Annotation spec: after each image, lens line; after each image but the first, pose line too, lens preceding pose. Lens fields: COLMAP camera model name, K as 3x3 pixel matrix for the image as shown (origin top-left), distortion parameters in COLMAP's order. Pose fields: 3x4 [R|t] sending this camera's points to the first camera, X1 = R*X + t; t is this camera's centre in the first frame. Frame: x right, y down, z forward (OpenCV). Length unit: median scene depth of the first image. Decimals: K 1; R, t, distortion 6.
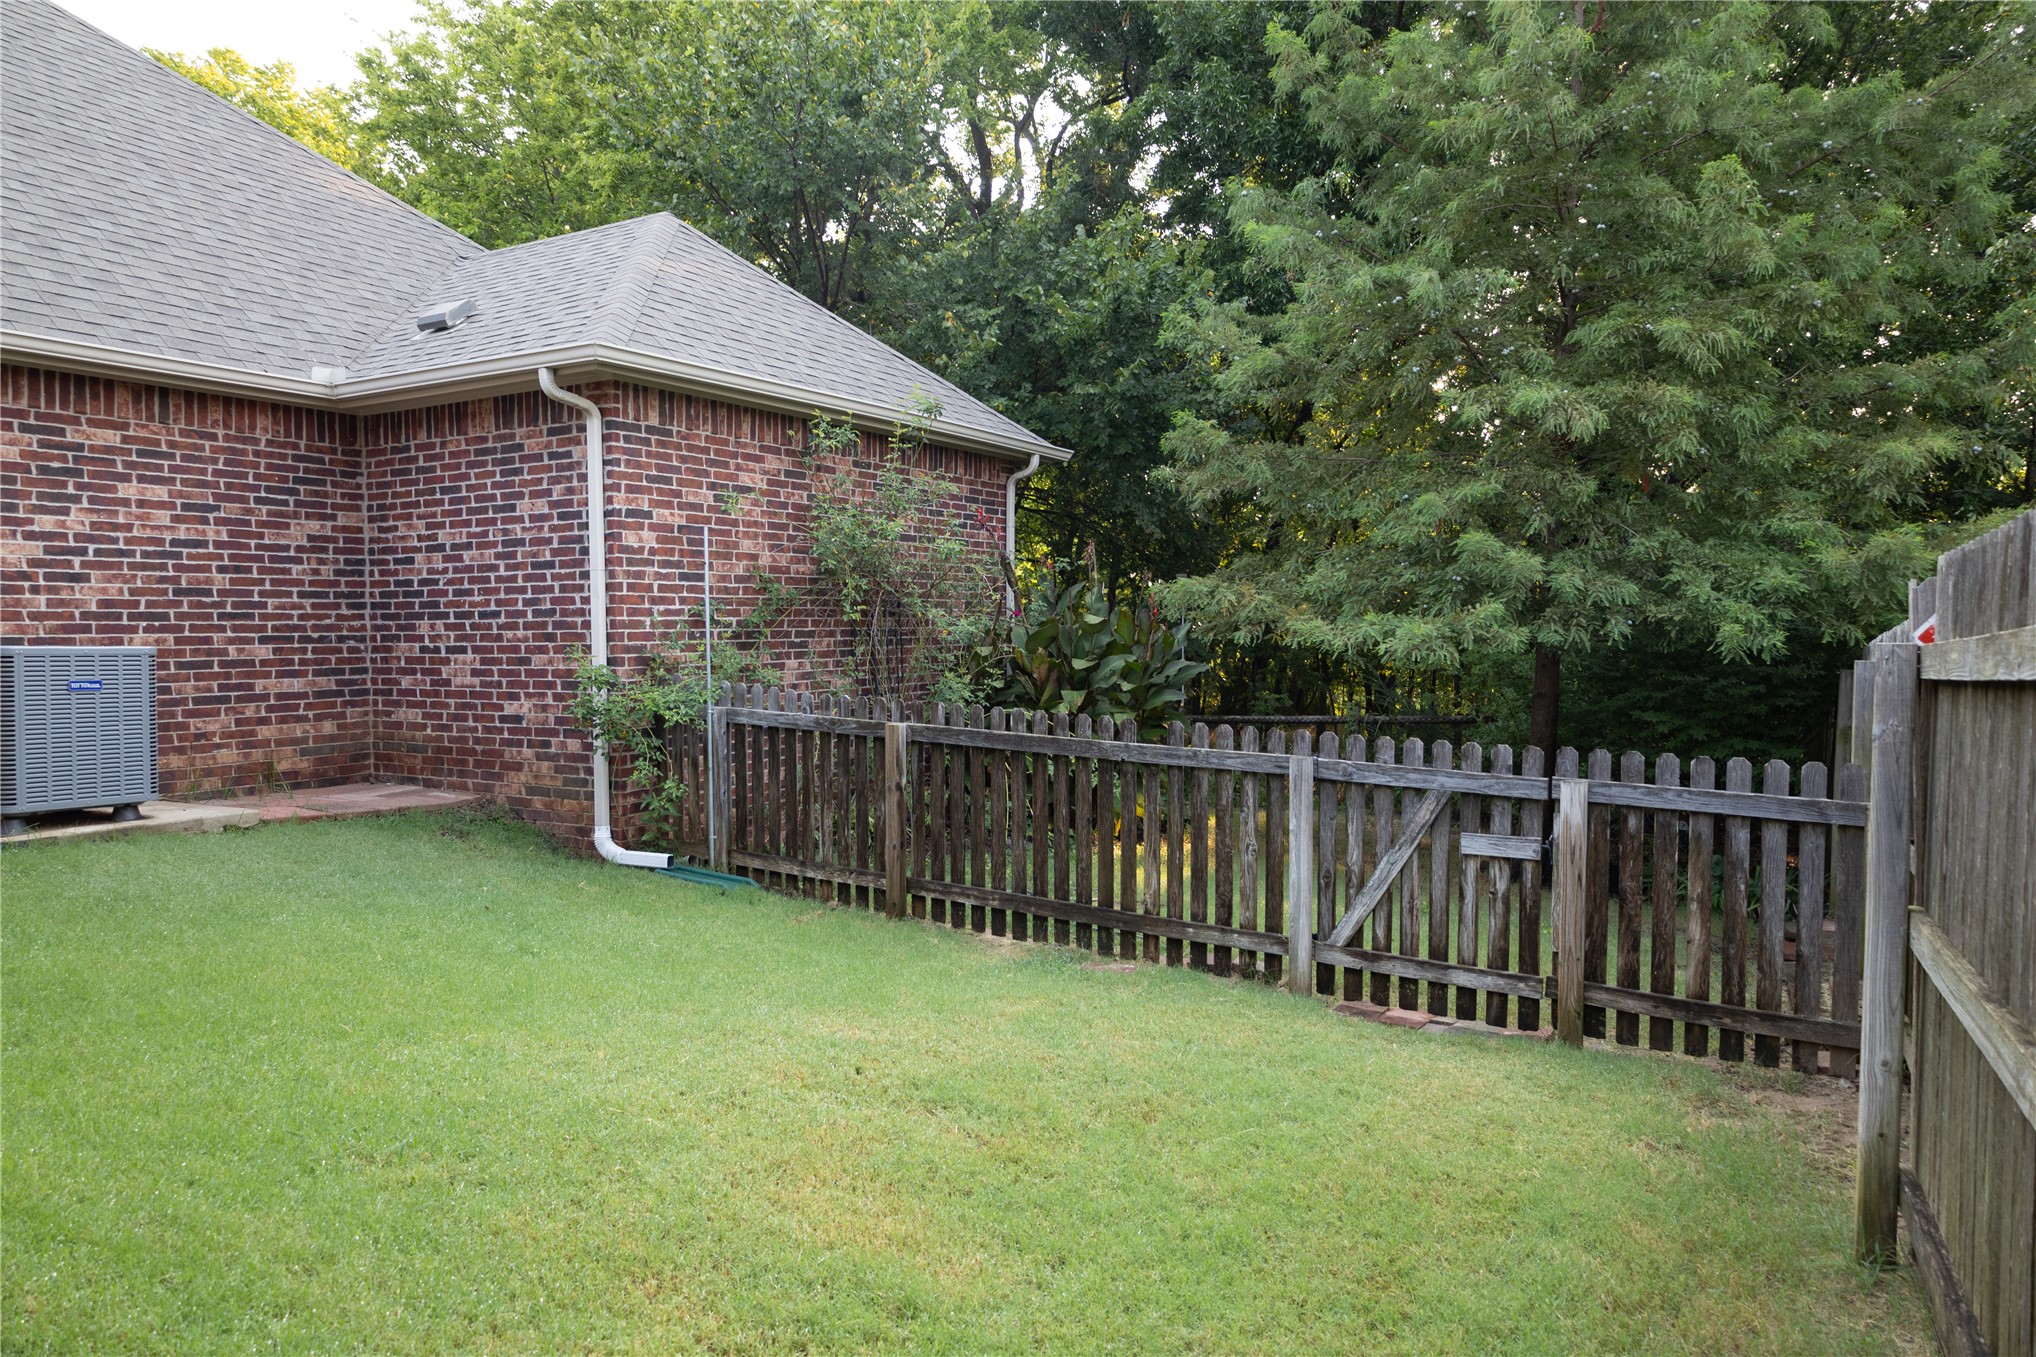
lens RADIAL K [[1269.9, 0, 1014.9], [0, 1269.9, 667.9], [0, 0, 1]] dist [0.002411, 0.000060]
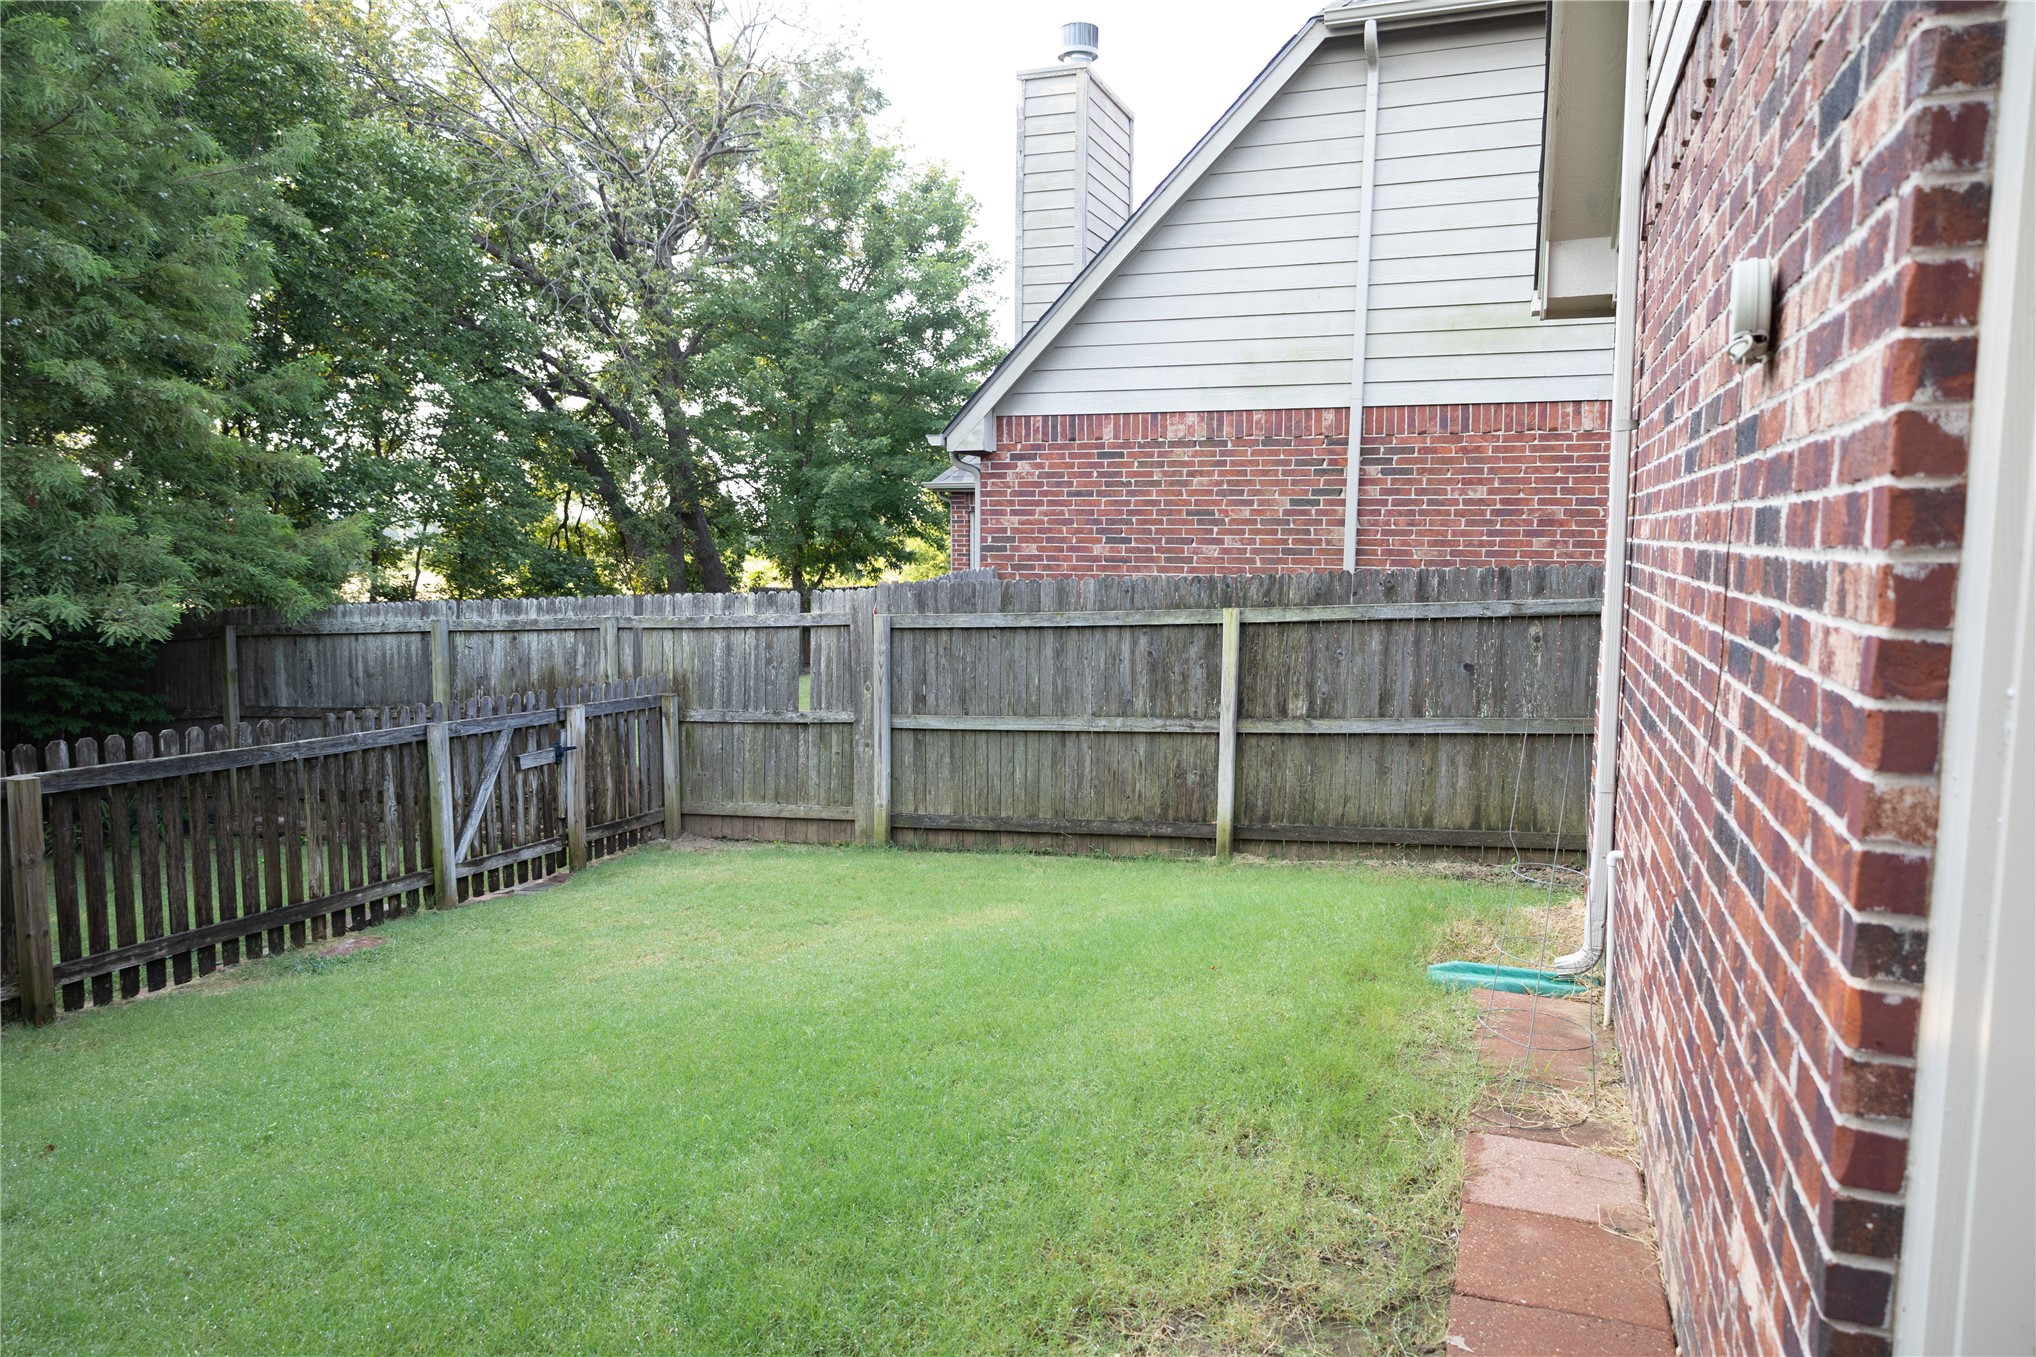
lens RADIAL K [[1343.0, 0, 1018.0], [0, 1343.0, 678.5], [0, 0, 1]] dist [0.008212, 0.000751]
pose [[-0.149966, -0.102202, 0.983395, -1.097614], [0.033785, 0.993532, 0.108408, -0.093603], [-0.988114, 0.049481, -0.145543, 0.584750]]
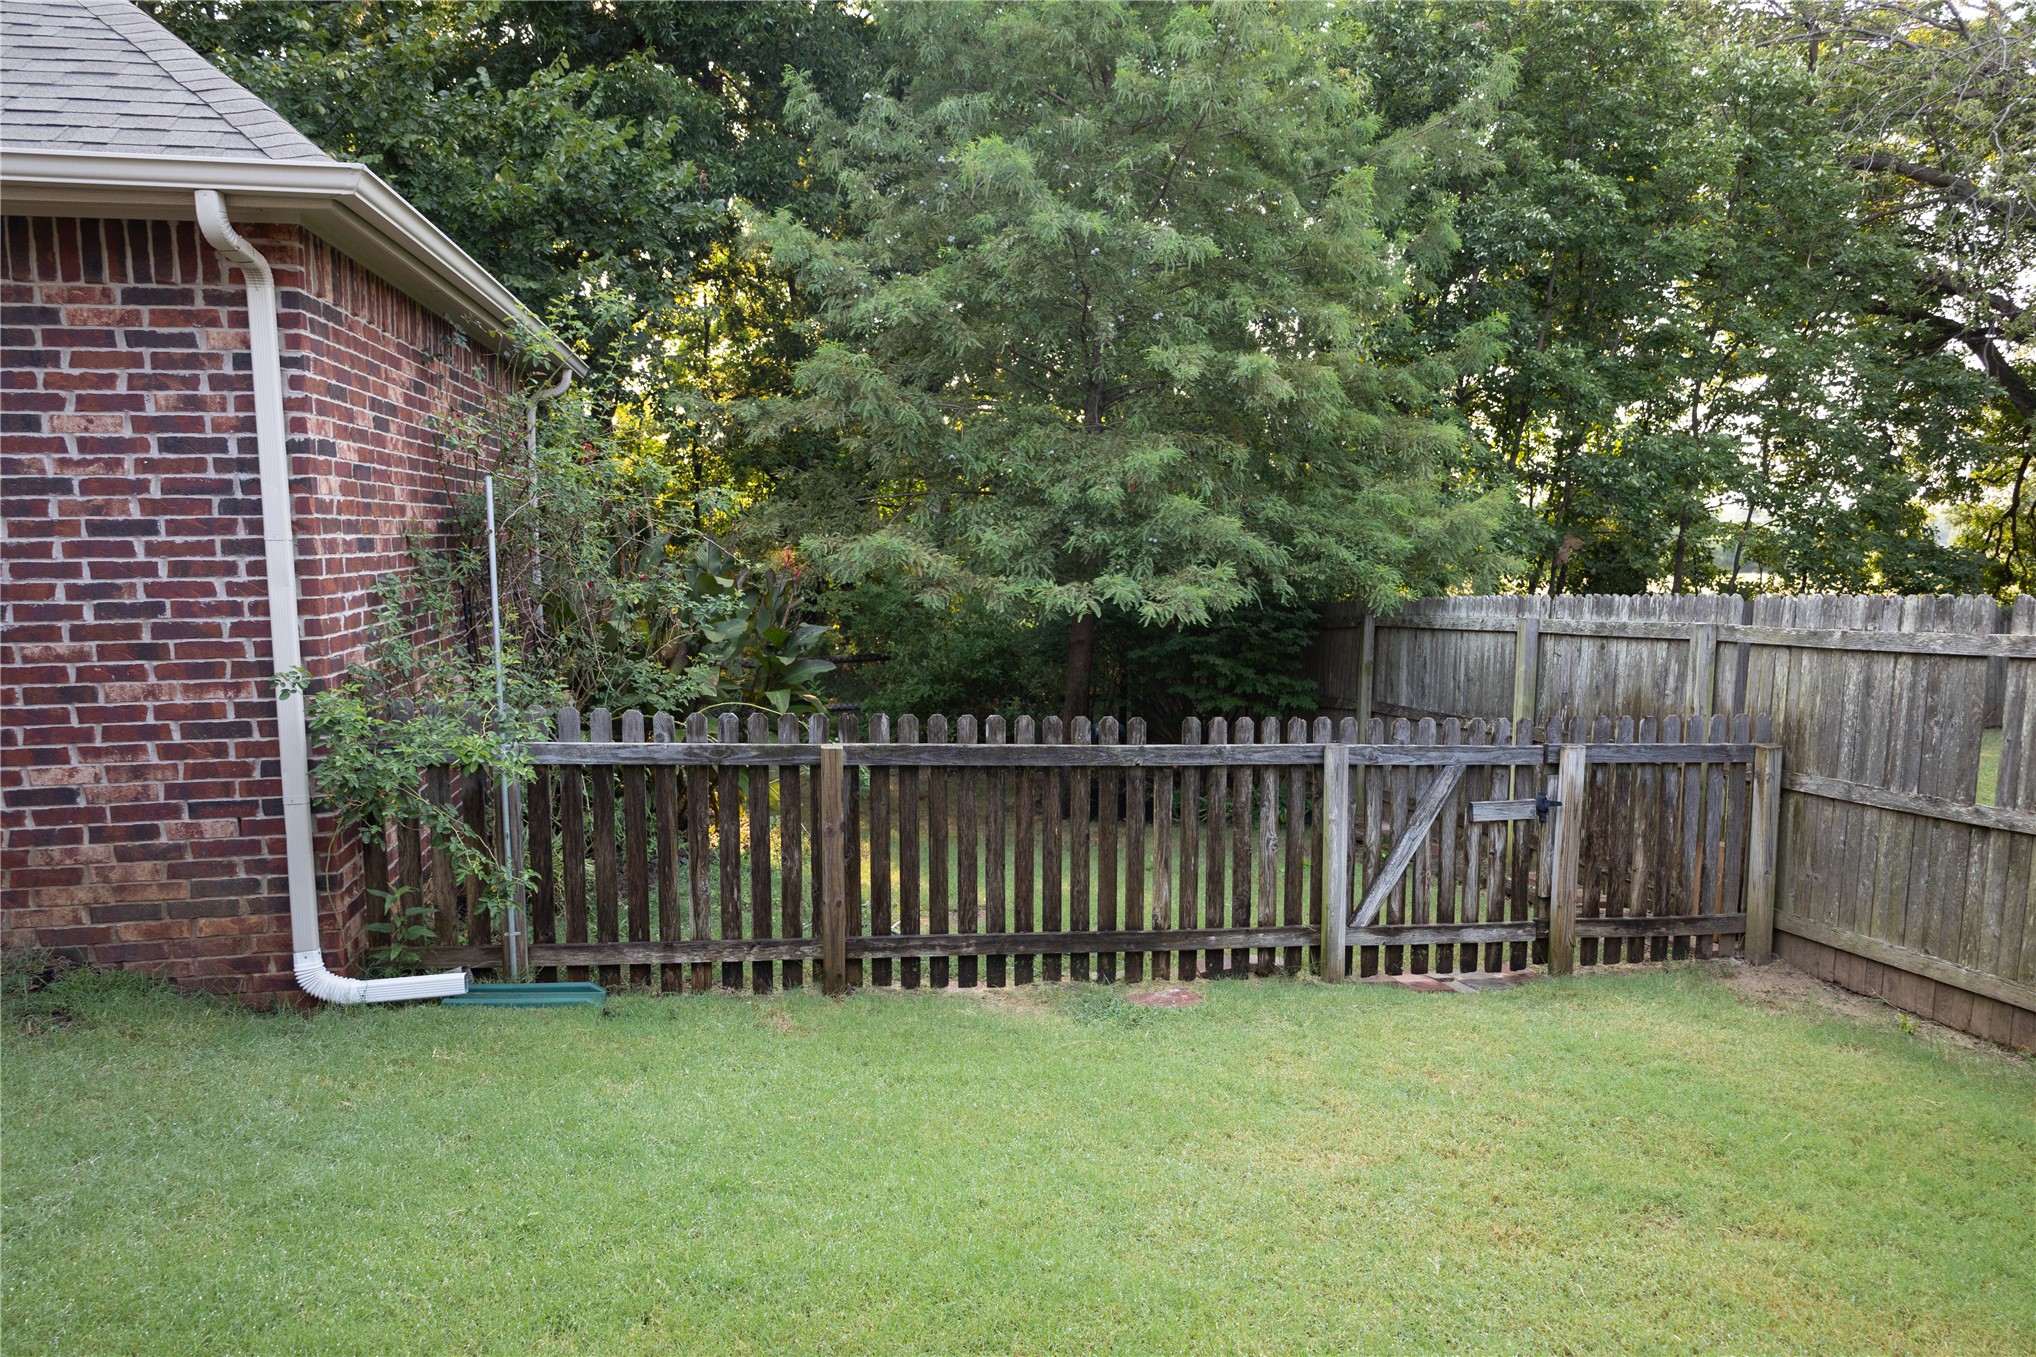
lens RADIAL K [[1343.0, 0, 1018.0], [0, 1343.0, 678.5], [0, 0, 1]] dist [0.008212, 0.000751]
pose [[0.763659, -0.067434, 0.642088, -0.592831], [0.024891, 0.996866, 0.075089, -0.062441], [-0.645140, -0.041360, 0.762944, 0.341920]]
